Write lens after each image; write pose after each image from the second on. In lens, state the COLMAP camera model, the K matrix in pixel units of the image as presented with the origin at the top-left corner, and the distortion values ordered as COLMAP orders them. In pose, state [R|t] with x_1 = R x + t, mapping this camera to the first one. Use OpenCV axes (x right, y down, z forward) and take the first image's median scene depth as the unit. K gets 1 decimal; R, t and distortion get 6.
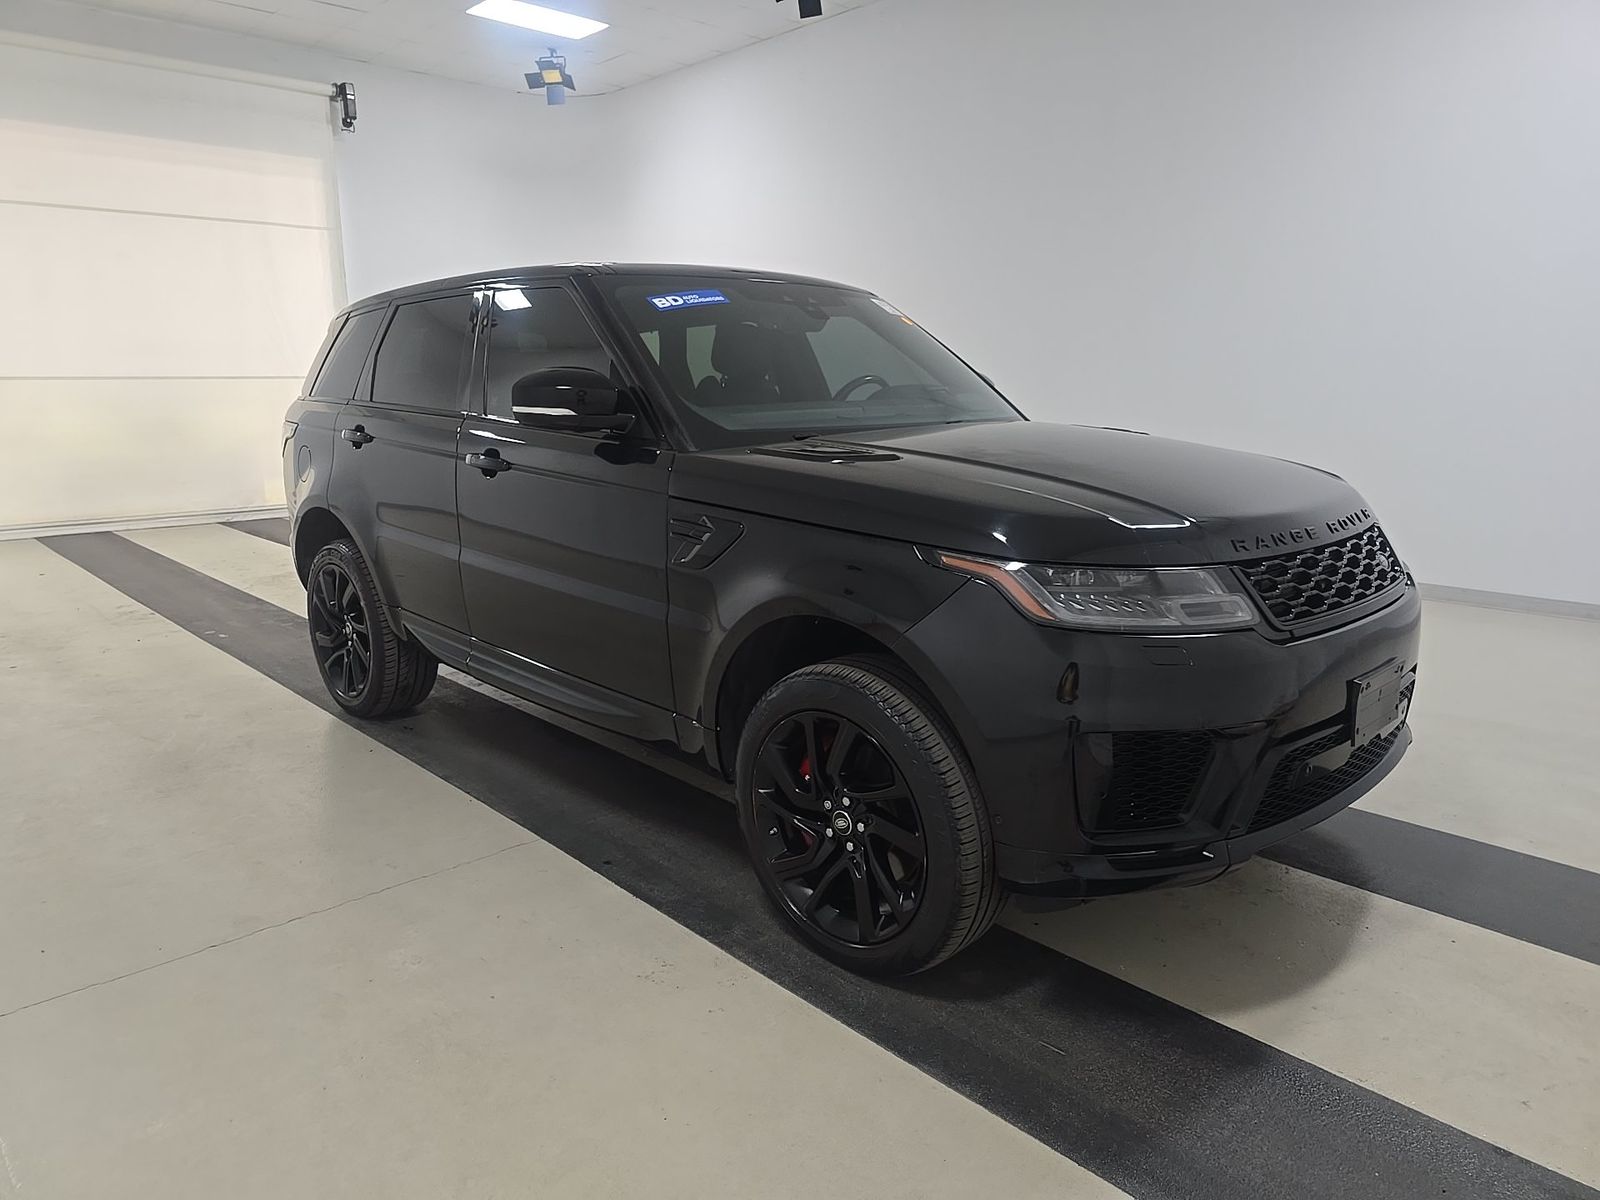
lens RADIAL K [[1097.5, 0, 809.9], [0, 1097.5, 598.6], [0, 0, 1]] dist [0.038504, -0.000562]
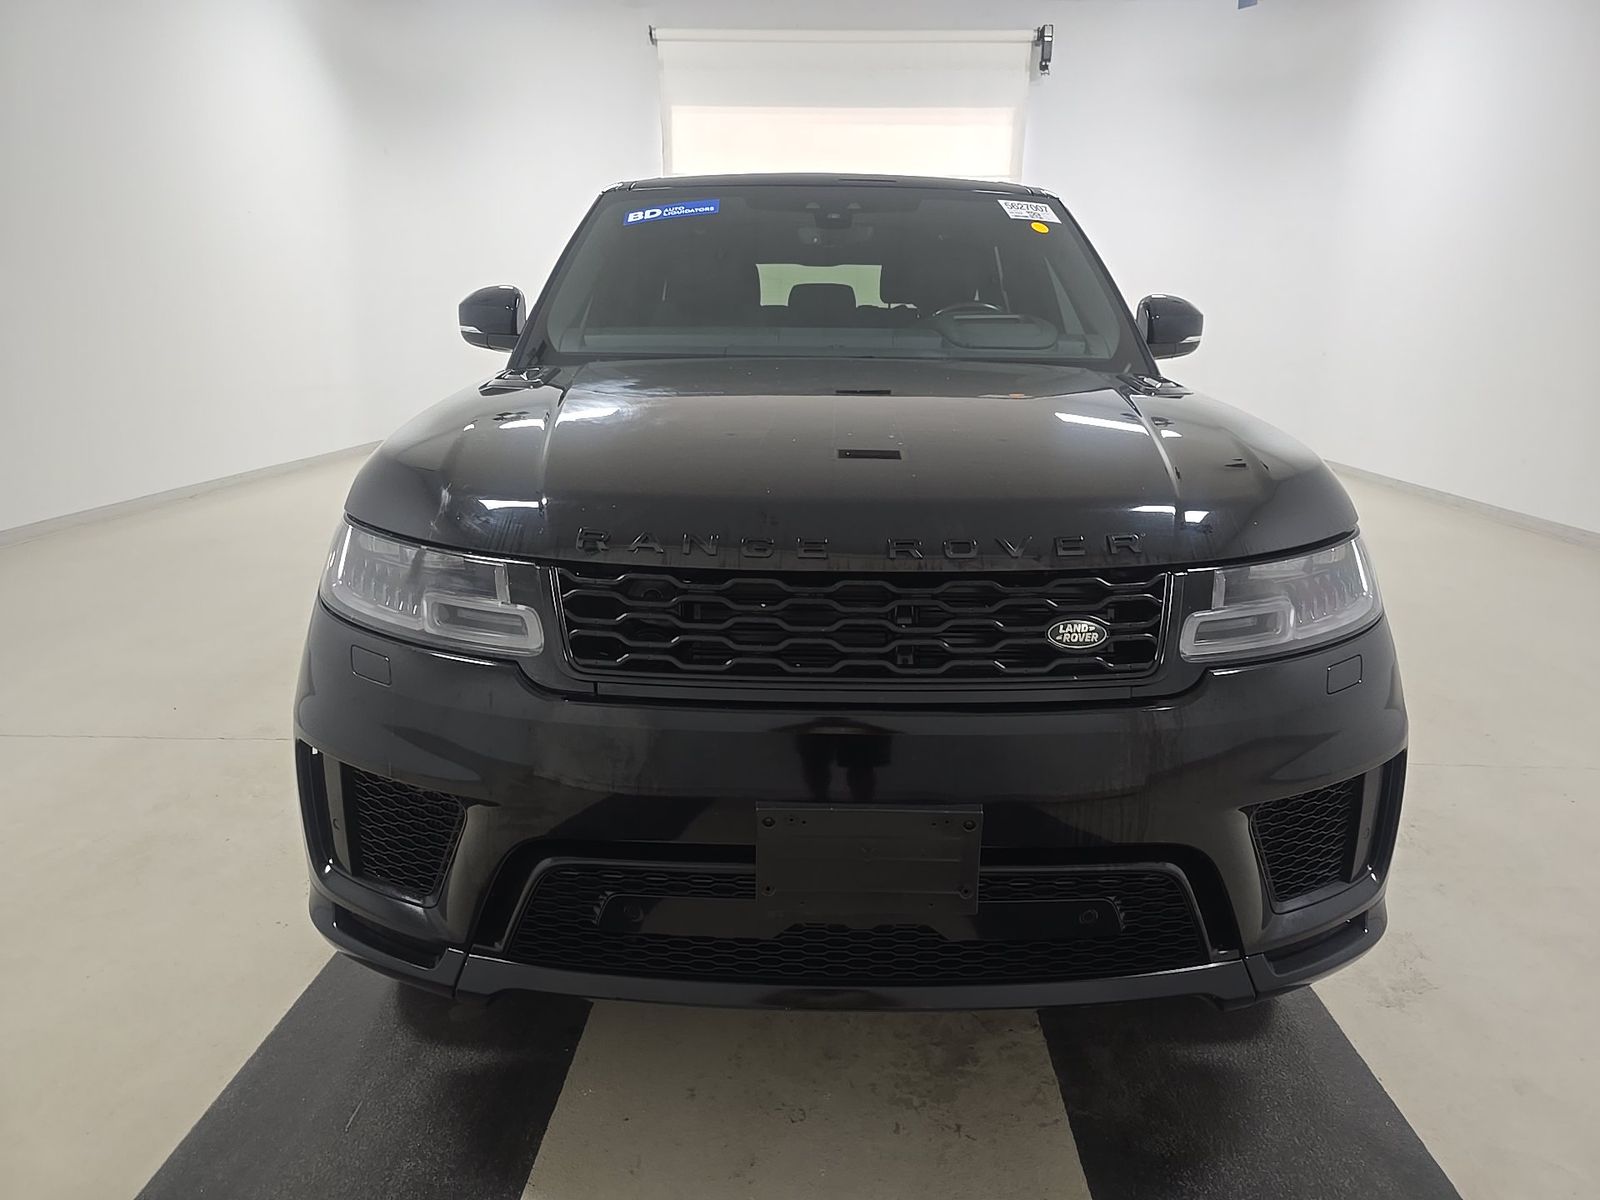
lens RADIAL K [[1097.5, 0, 809.9], [0, 1097.5, 598.6], [0, 0, 1]] dist [0.038504, -0.000562]
pose [[0.725502, 0.185035, -0.662879, 0.191830], [-0.157583, 0.982253, 0.101714, -0.021074], [0.669936, 0.030665, 0.741786, 0.125006]]
